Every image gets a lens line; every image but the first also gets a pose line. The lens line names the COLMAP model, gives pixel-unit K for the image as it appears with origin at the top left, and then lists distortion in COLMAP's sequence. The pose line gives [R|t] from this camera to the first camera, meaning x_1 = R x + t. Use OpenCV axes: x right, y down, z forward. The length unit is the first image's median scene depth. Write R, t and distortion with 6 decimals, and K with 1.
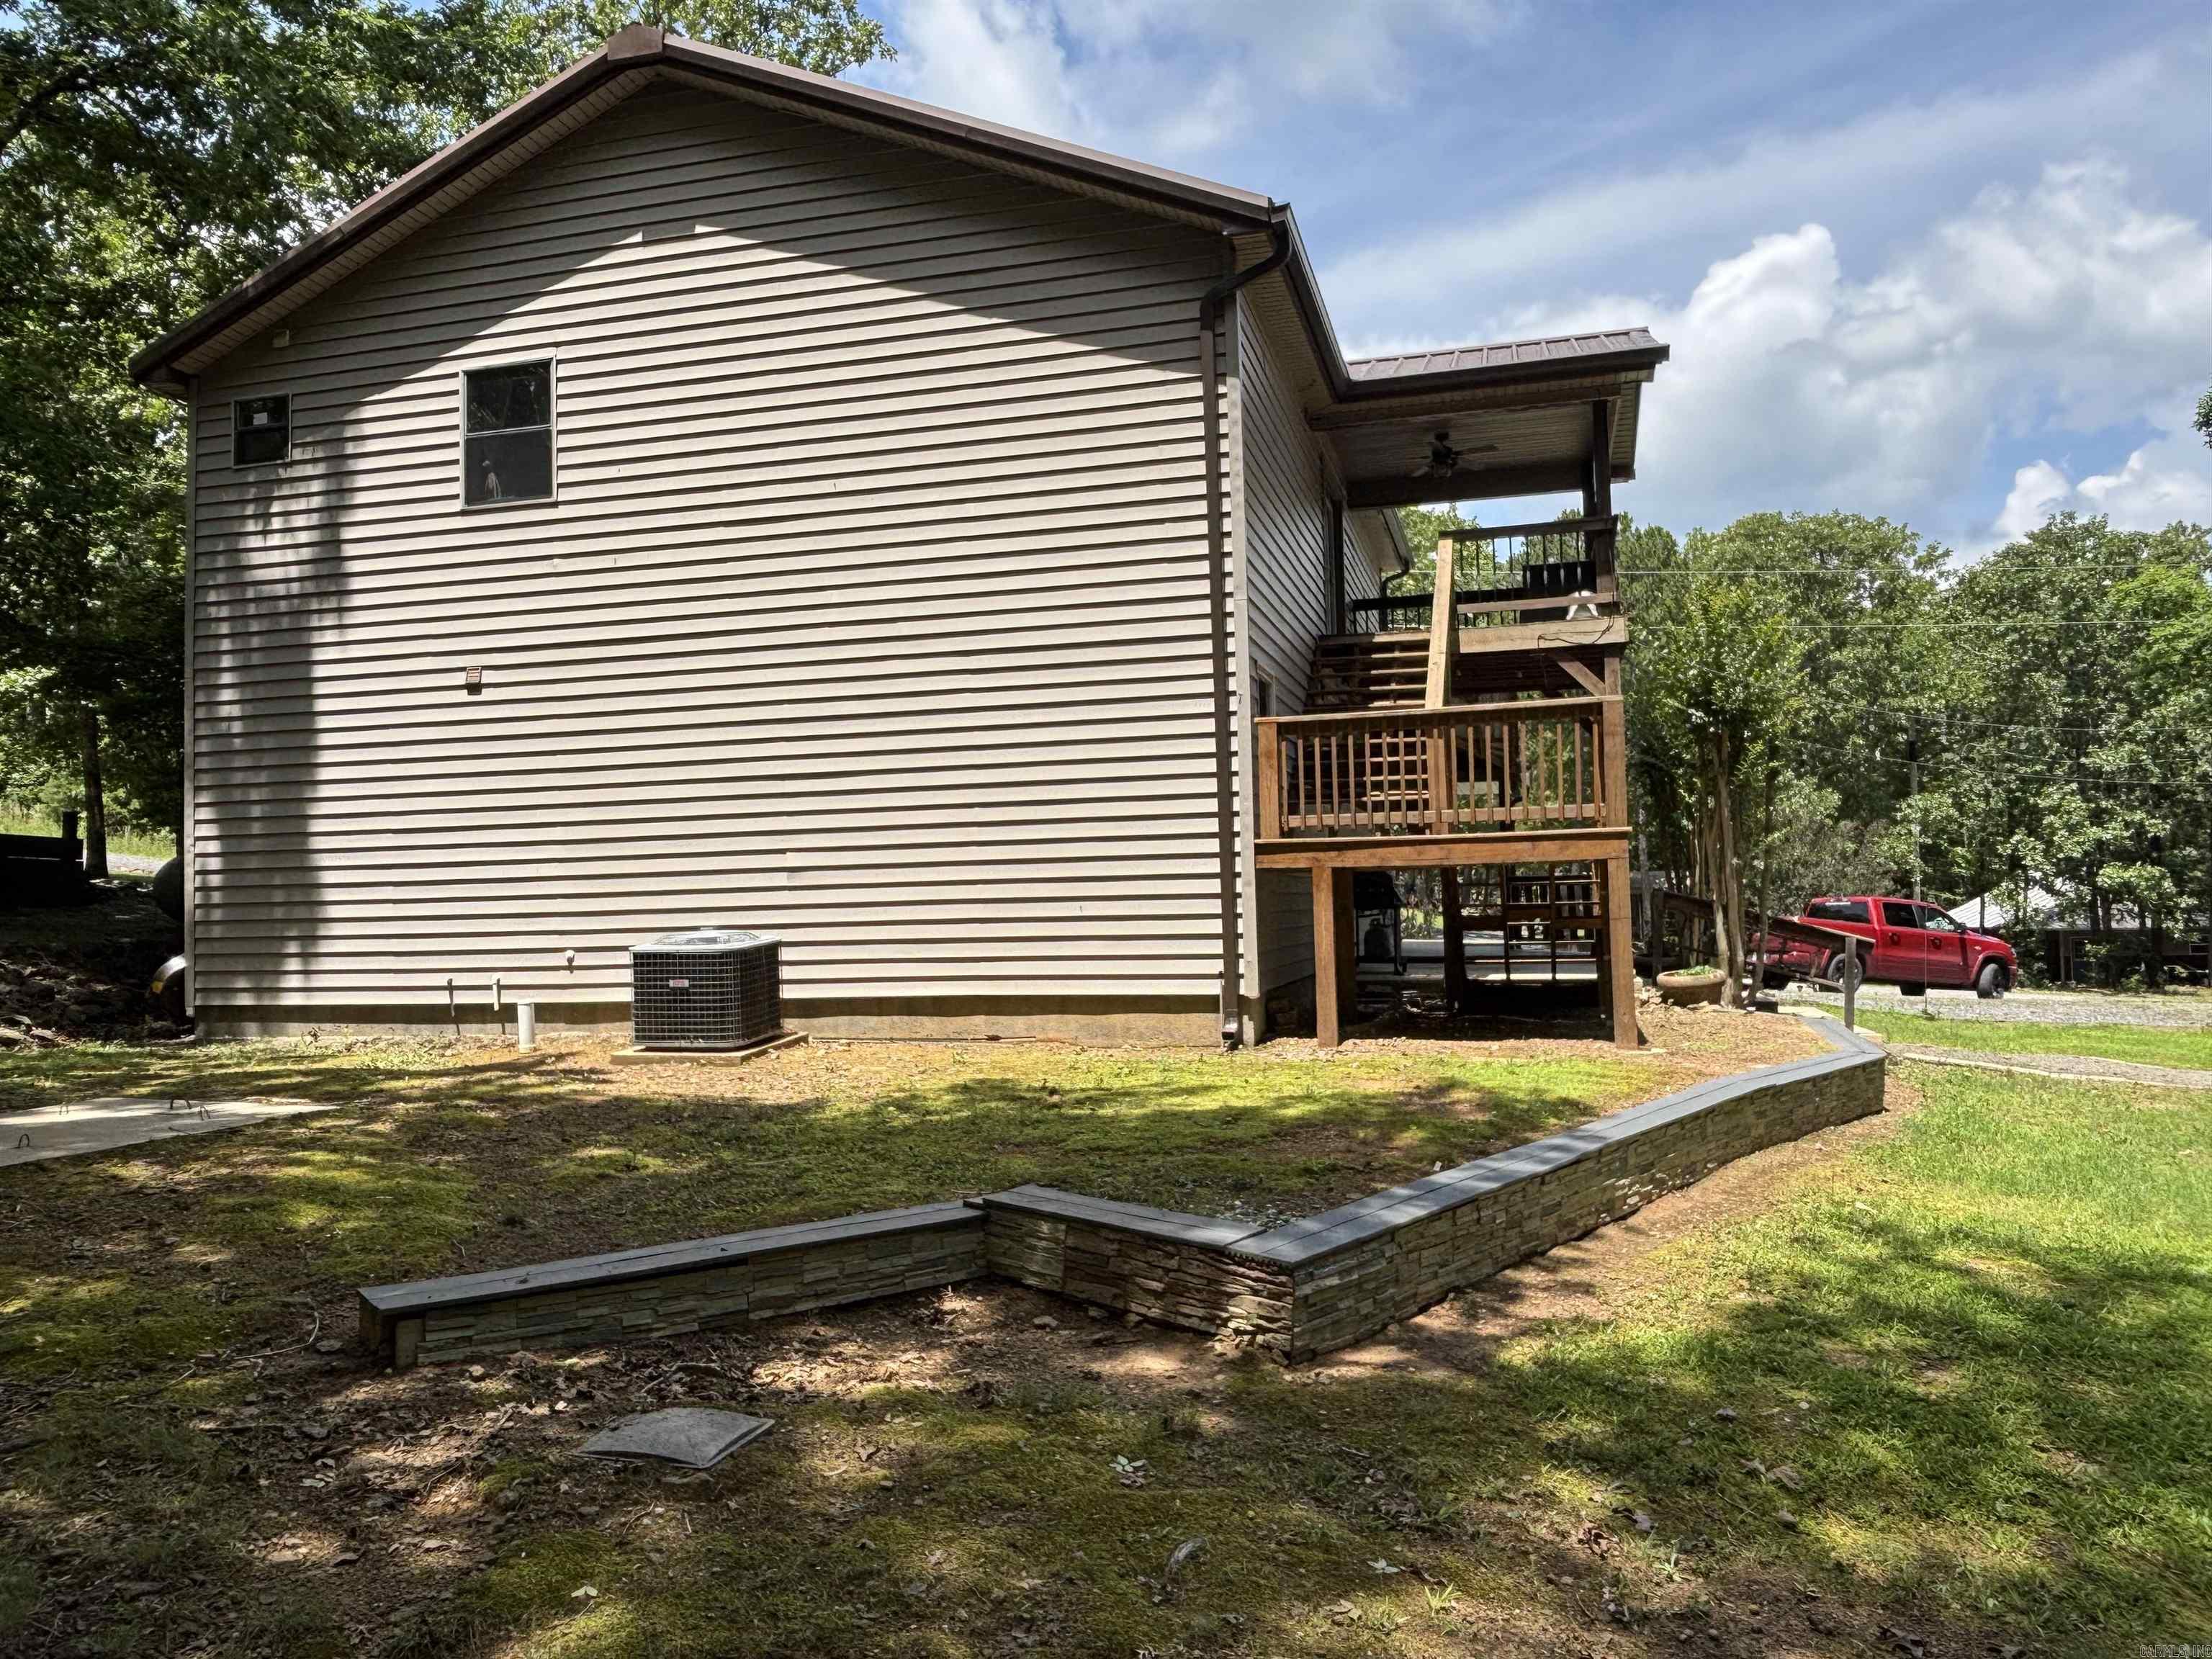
lens RADIAL K [[1531.0, 0, 1106.0], [0, 1531.0, 829.5], [0, 0, 1]] dist [-0.000710, -0.000974]
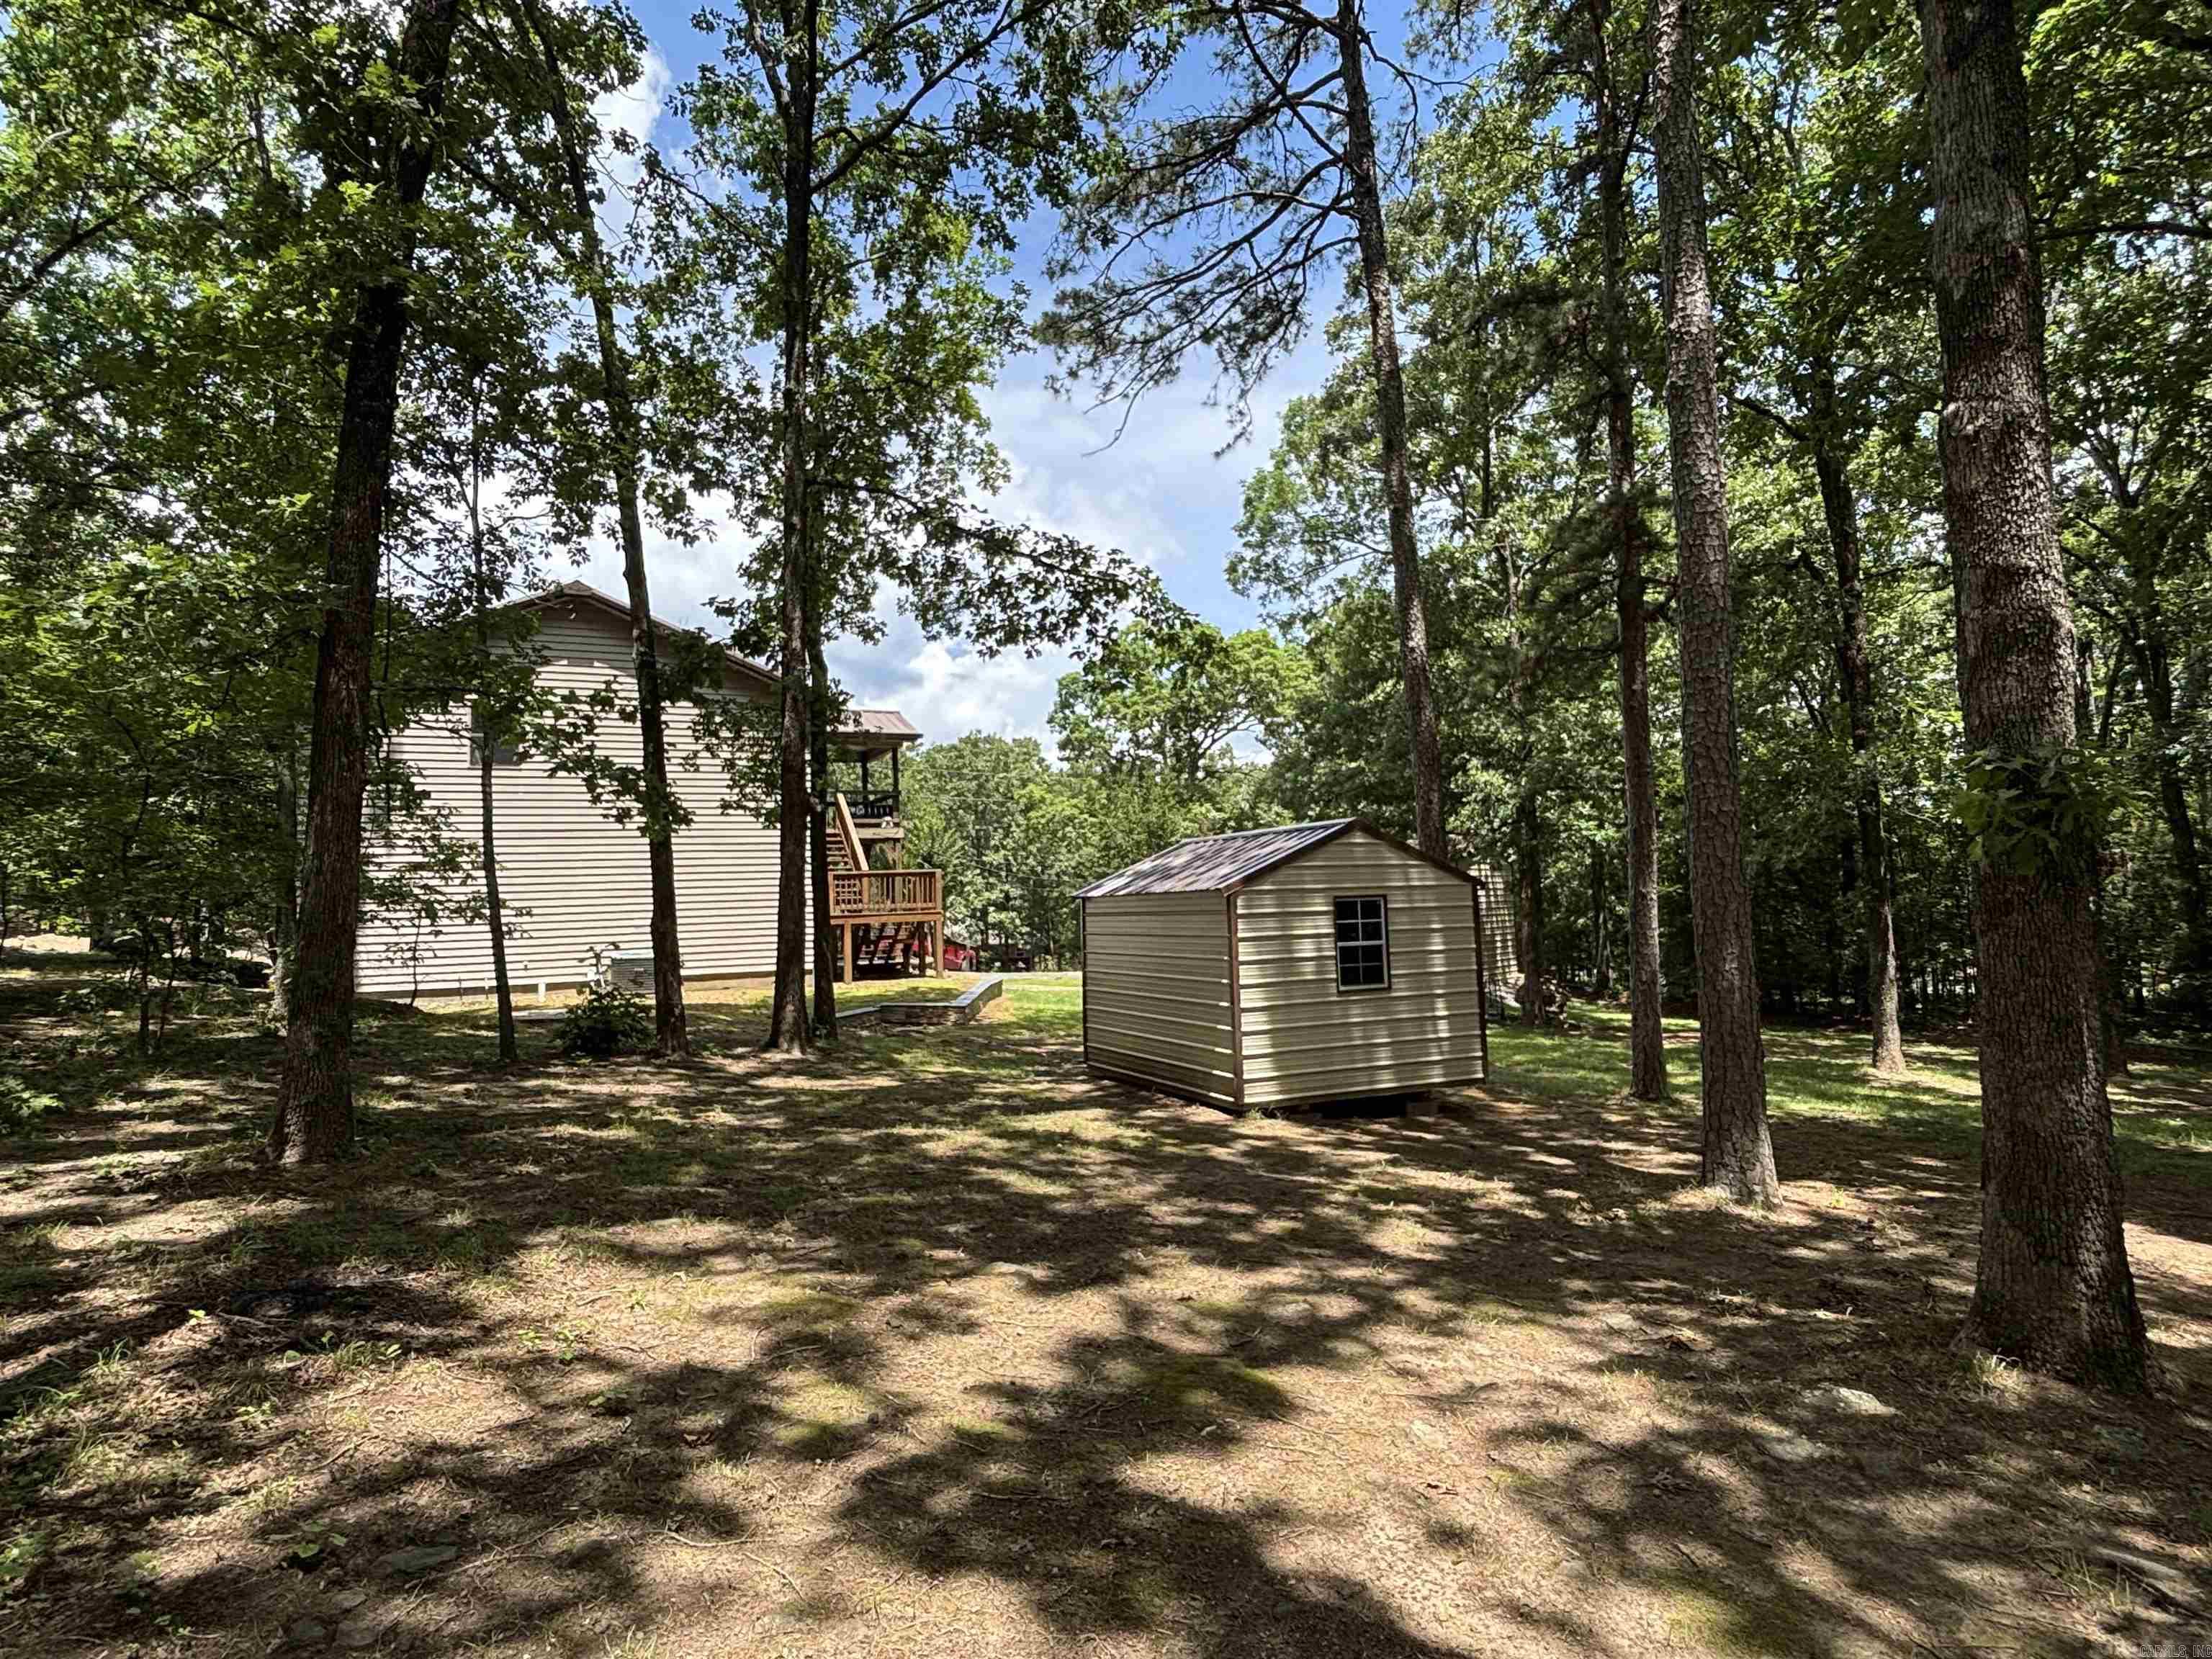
lens RADIAL K [[1223.0, 0, 1106.0], [0, 1223.0, 829.5], [0, 0, 1]] dist [0.000148, -0.000001]
pose [[0.756689, 0.038148, 0.652661, -0.916362], [-0.013129, 0.998982, -0.043168, -0.055334], [-0.653643, 0.024096, 0.756419, -0.998837]]
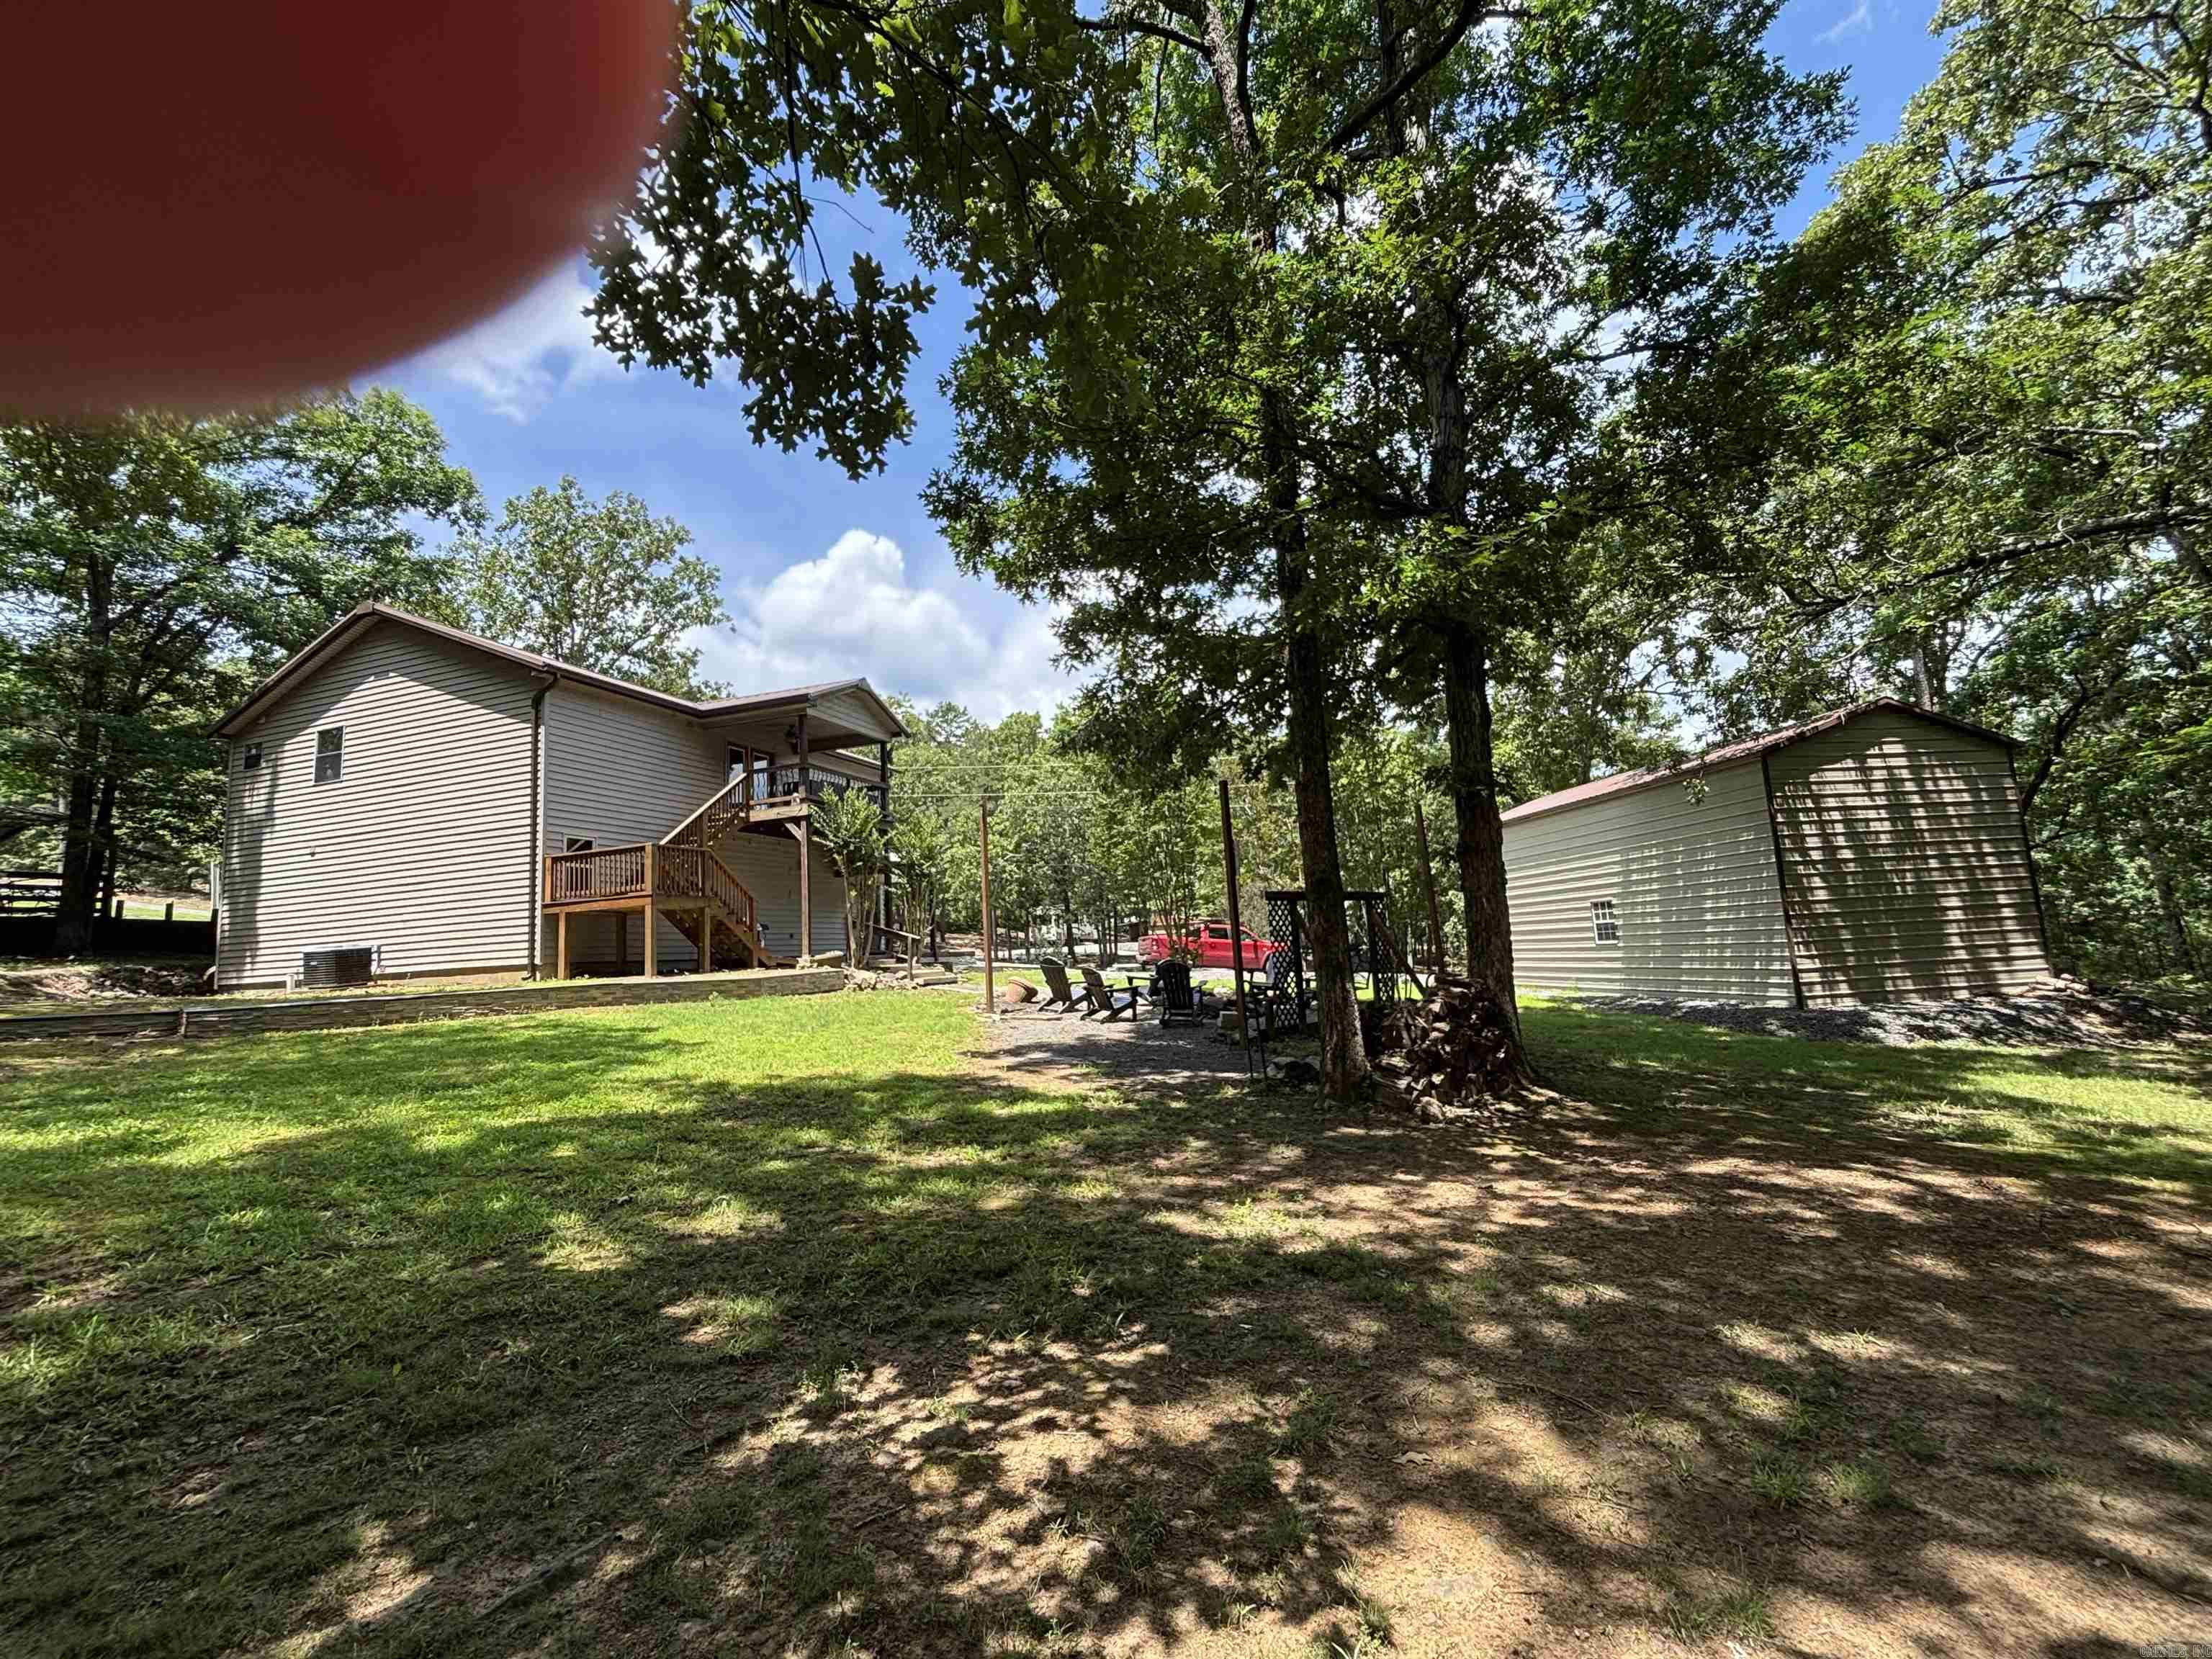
lens RADIAL K [[934.5, 0, 1106.0], [0, 934.5, 829.5], [0, 0, 1]] dist [0.000437, 0.000171]
pose [[0.995580, -0.040712, -0.084632, 1.046742], [0.033314, 0.995646, -0.087059, 0.046344], [0.087808, 0.083855, 0.992602, -0.435197]]
